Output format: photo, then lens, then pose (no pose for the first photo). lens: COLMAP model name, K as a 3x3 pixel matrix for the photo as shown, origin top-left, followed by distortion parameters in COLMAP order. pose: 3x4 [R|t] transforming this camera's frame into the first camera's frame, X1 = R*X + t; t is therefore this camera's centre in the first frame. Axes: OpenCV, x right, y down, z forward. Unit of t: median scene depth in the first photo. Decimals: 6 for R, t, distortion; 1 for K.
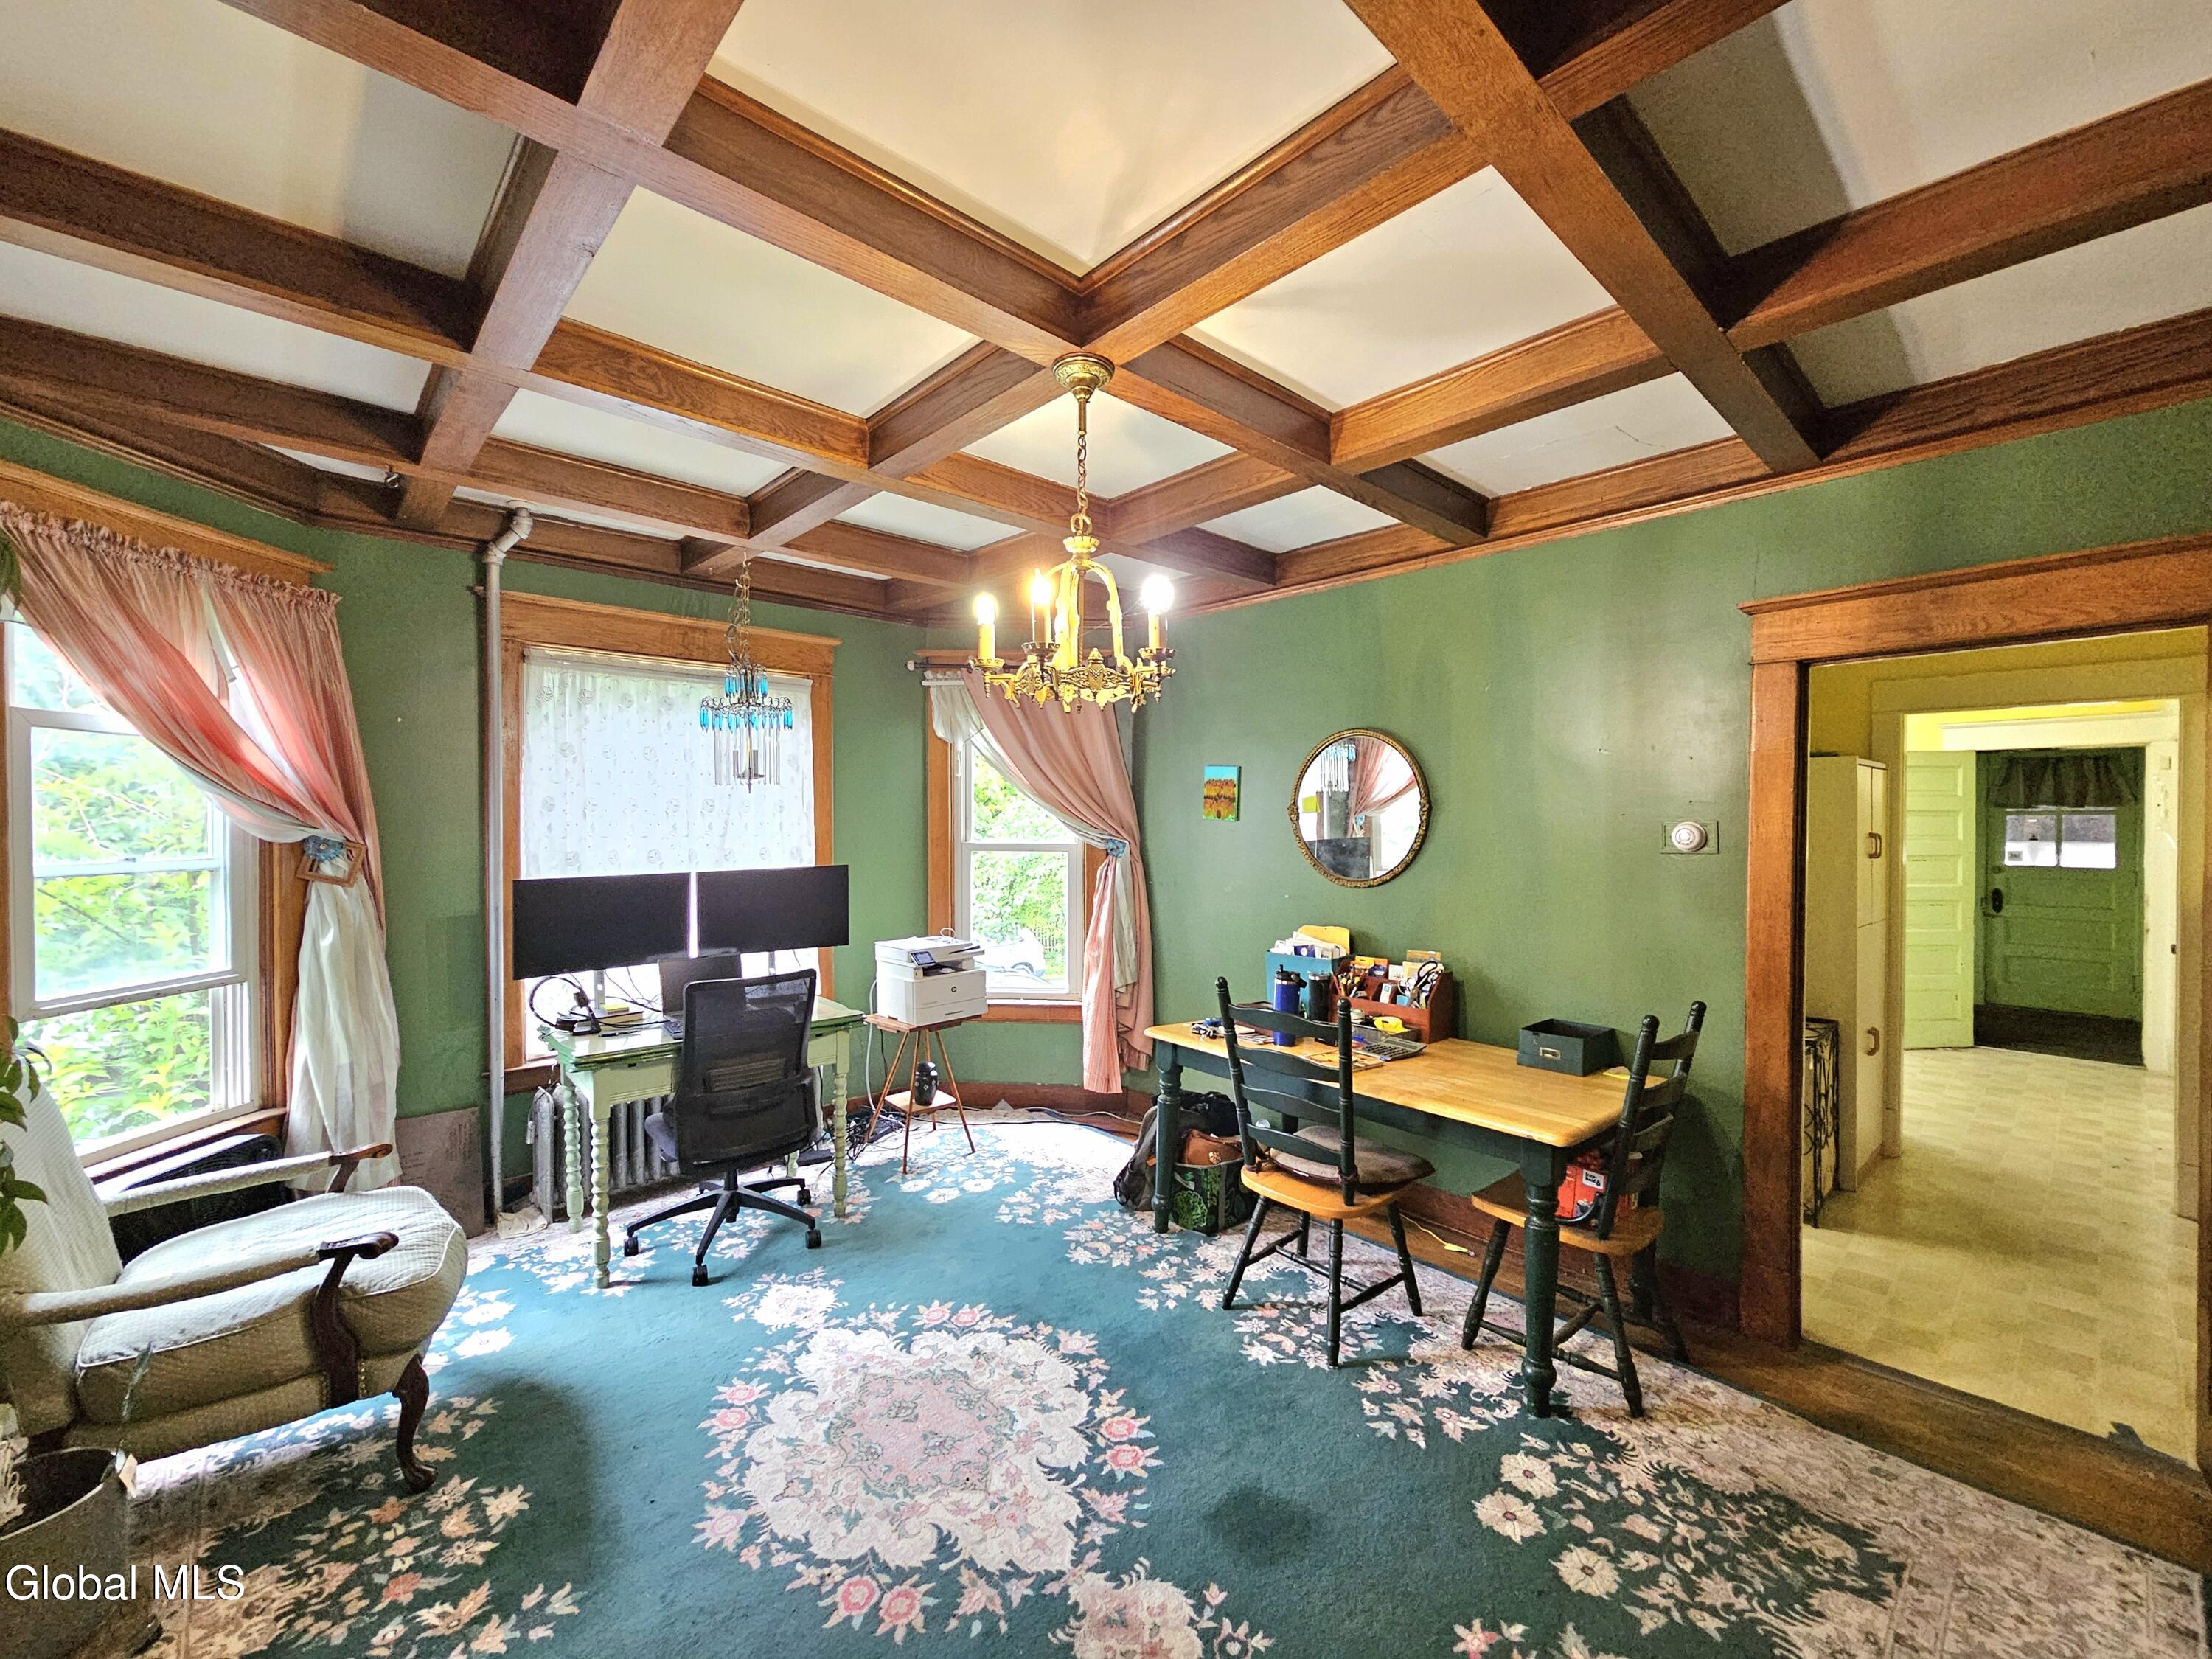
lens RADIAL K [[910.7, 0, 1124.1], [0, 910.7, 839.7], [0, 0, 1]] dist [0.002553, 0.000102]
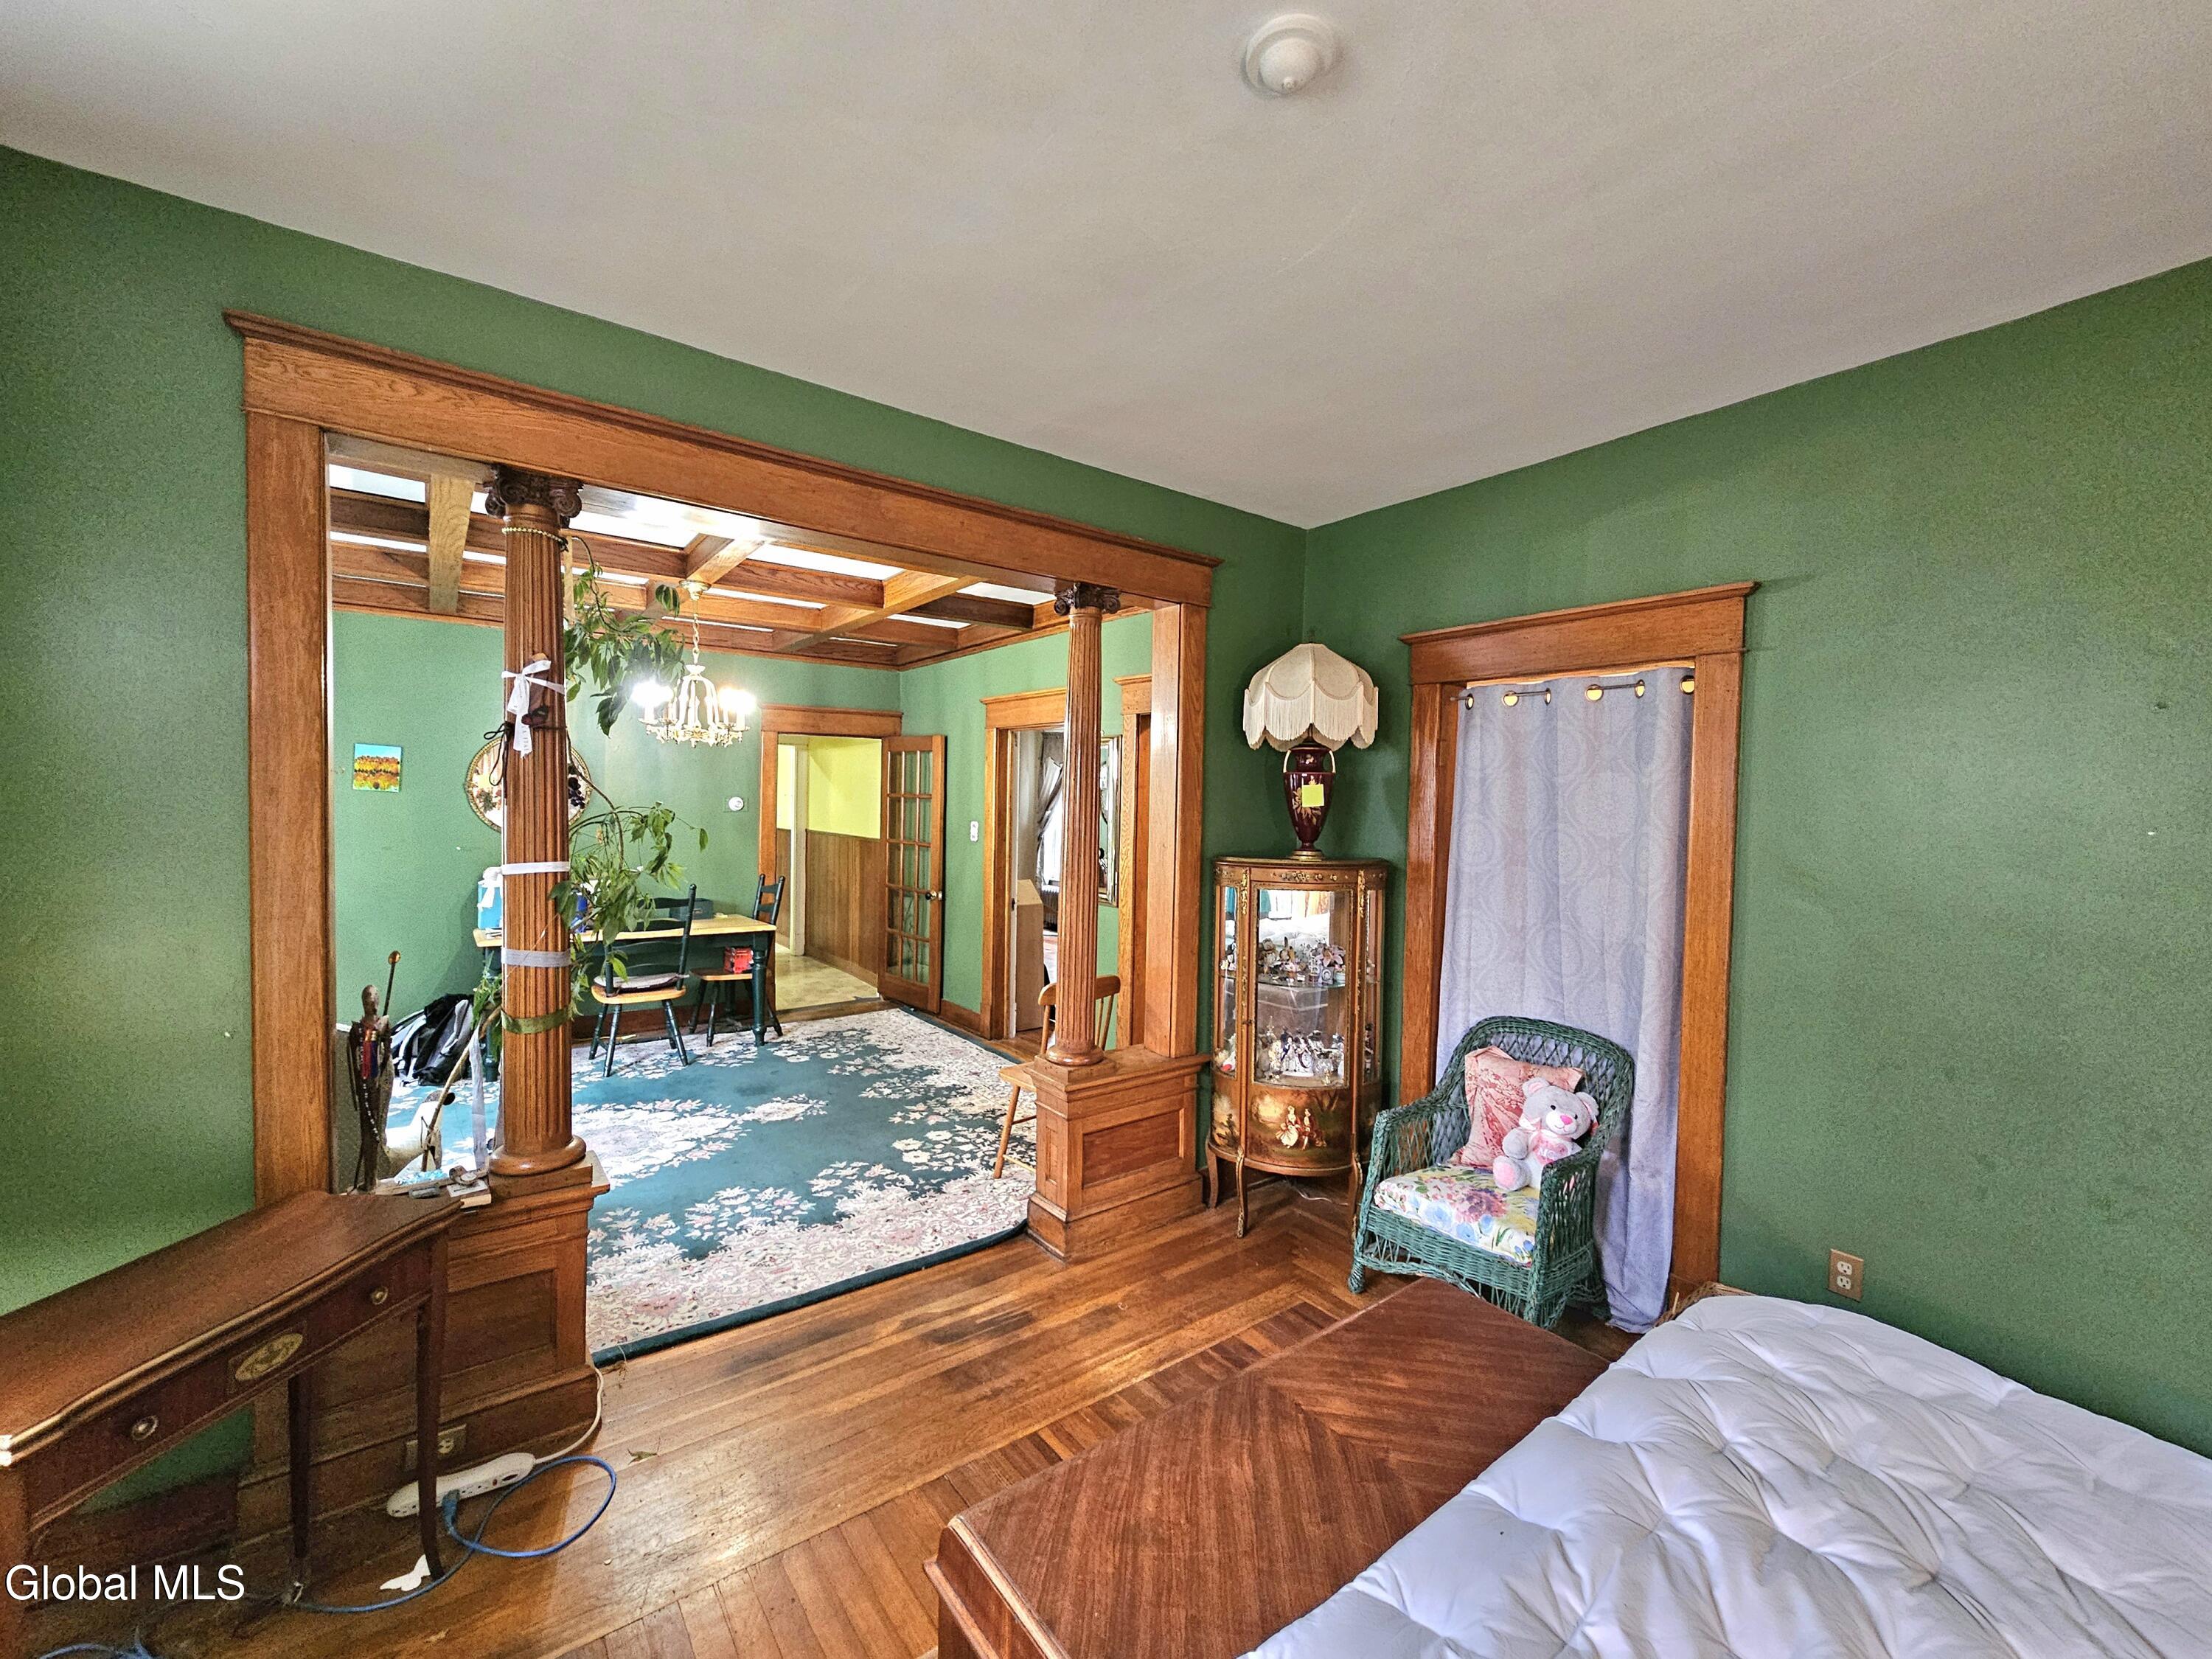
lens RADIAL K [[910.7, 0, 1102.8], [0, 910.7, 828.8], [0, 0, 1]] dist [0.002553, 0.000102]
pose [[0.117087, -0.035867, 0.992474, -1.871911], [0.002321, 0.999355, 0.035841, -0.022028], [-0.993119, -0.001893, 0.117095, -0.175245]]
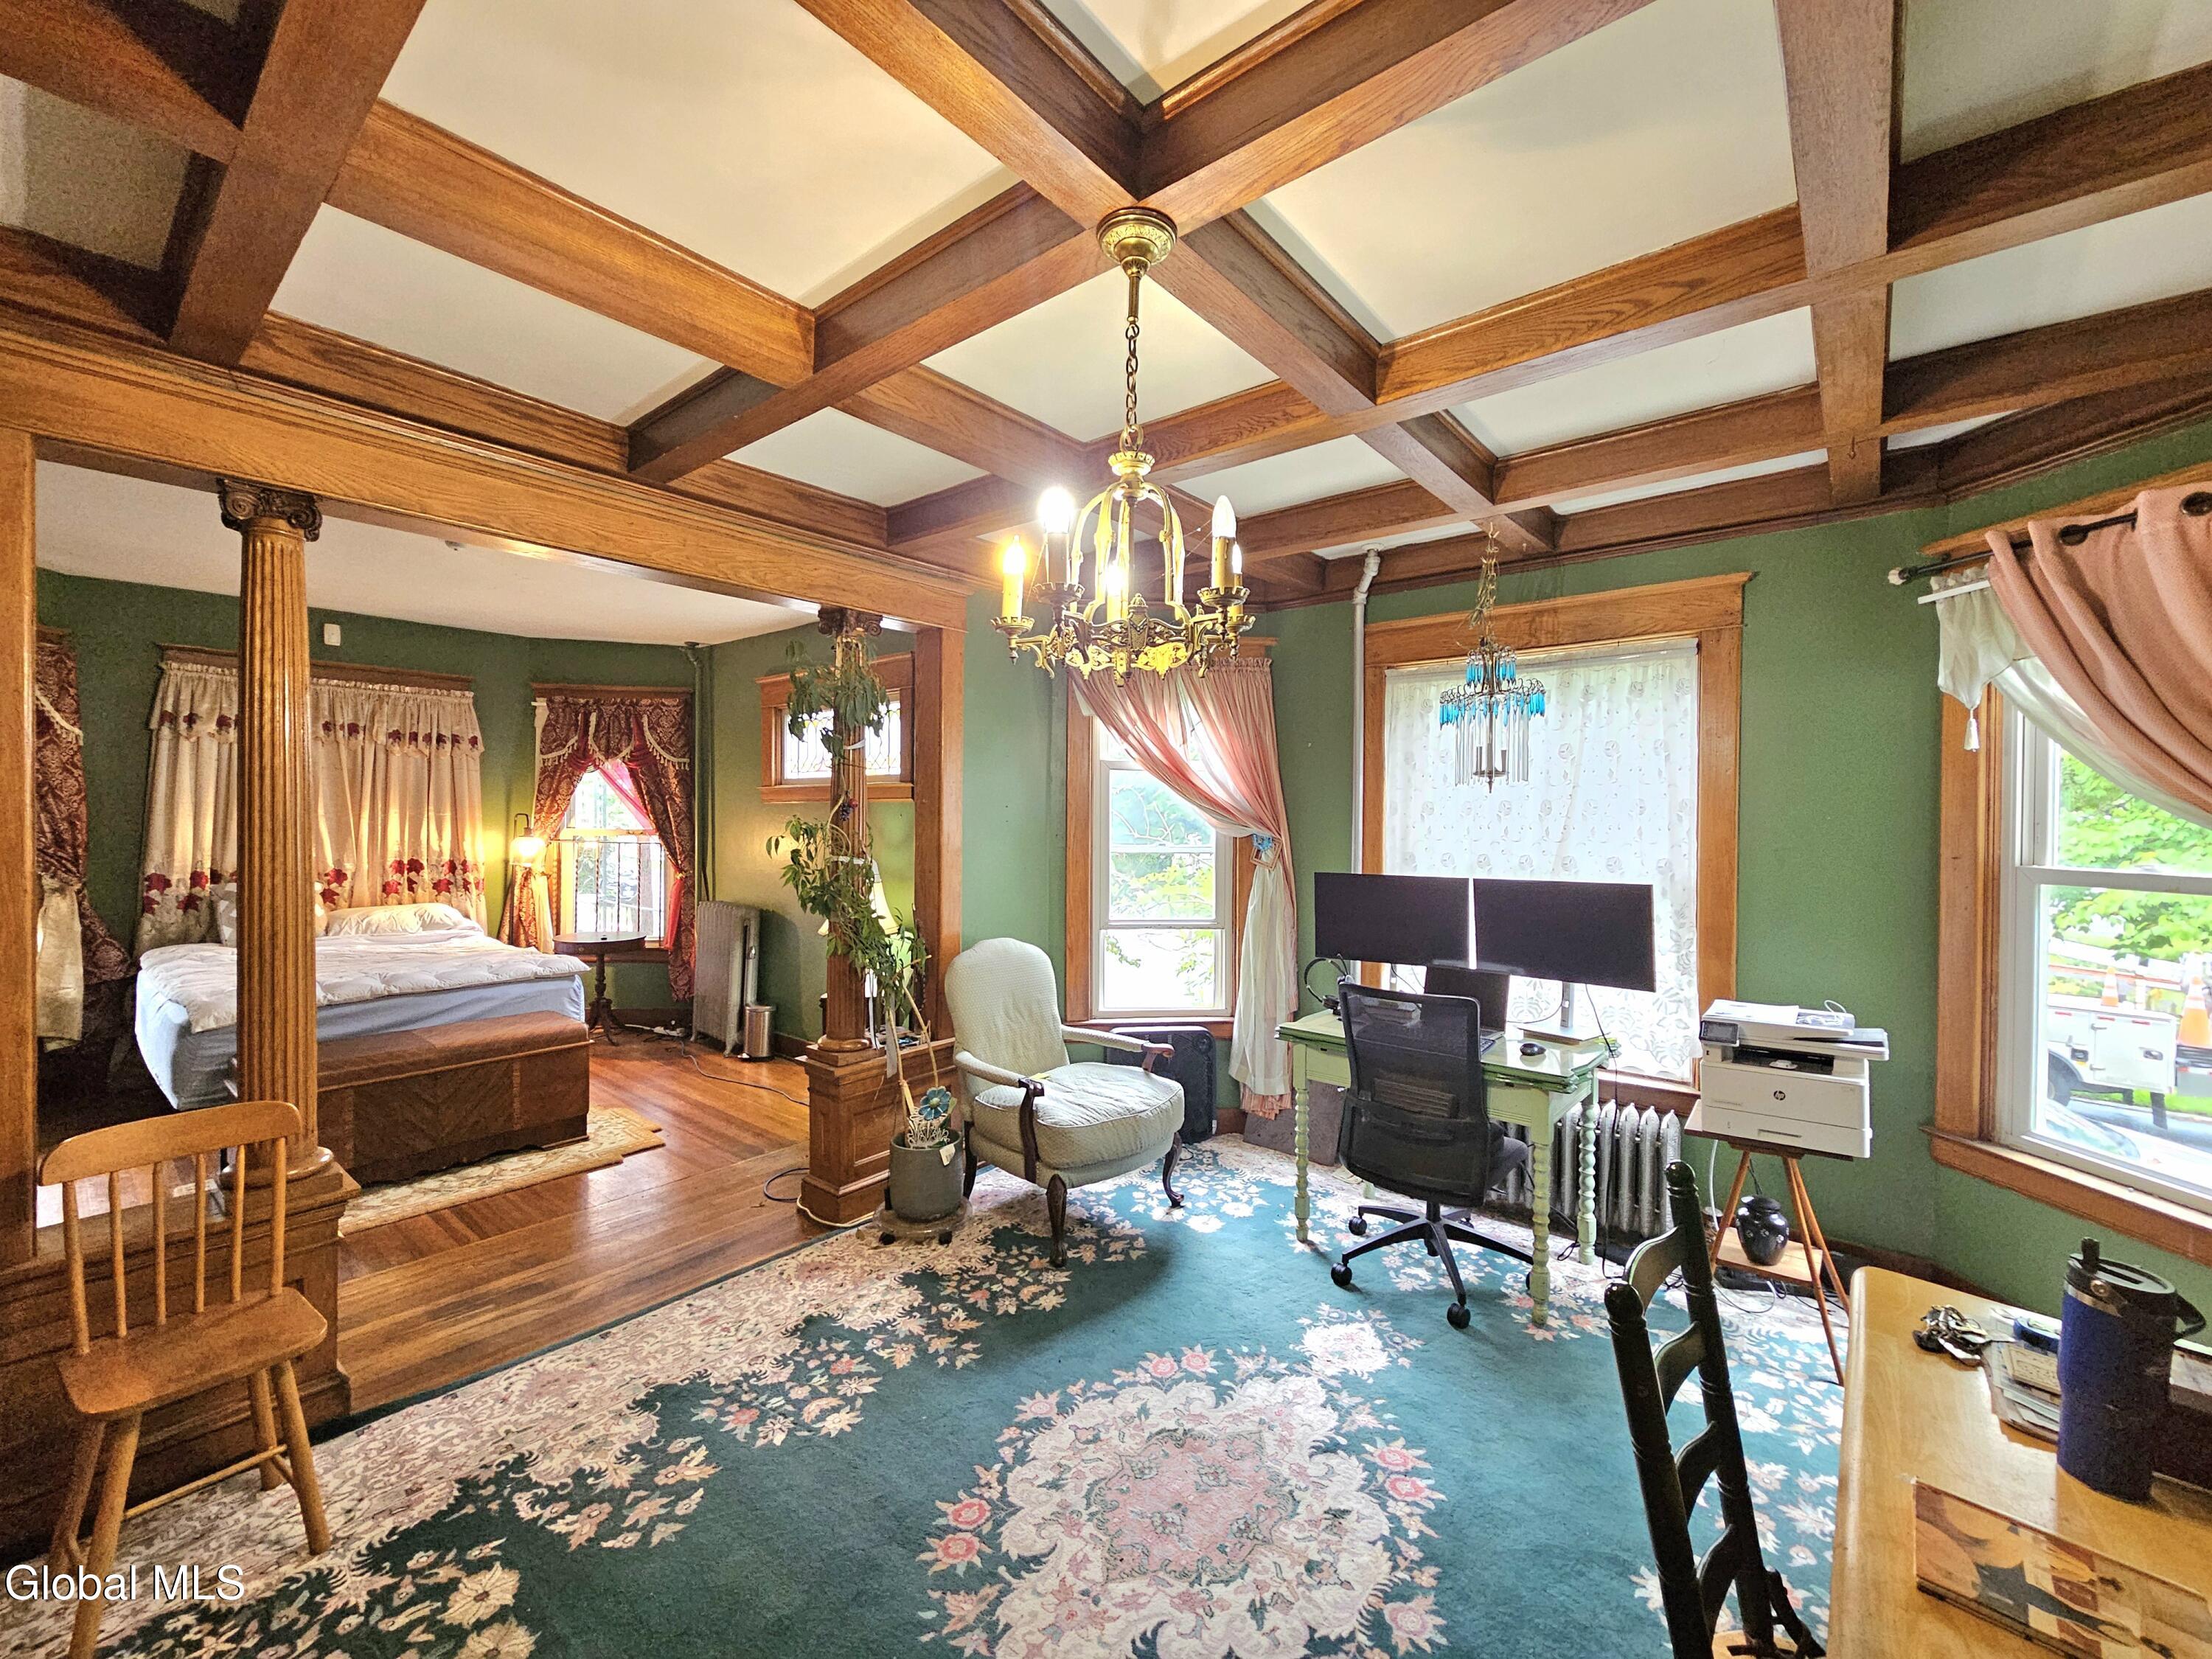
lens RADIAL K [[910.7, 0, 1107.9], [0, 910.7, 840.0], [0, 0, 1]] dist [0.002553, 0.000102]
pose [[0.122216, 0.019659, -0.992309, 0.660195], [-0.028287, 0.999467, 0.016316, -0.014206], [0.992100, 0.026075, 0.122707, 0.815263]]
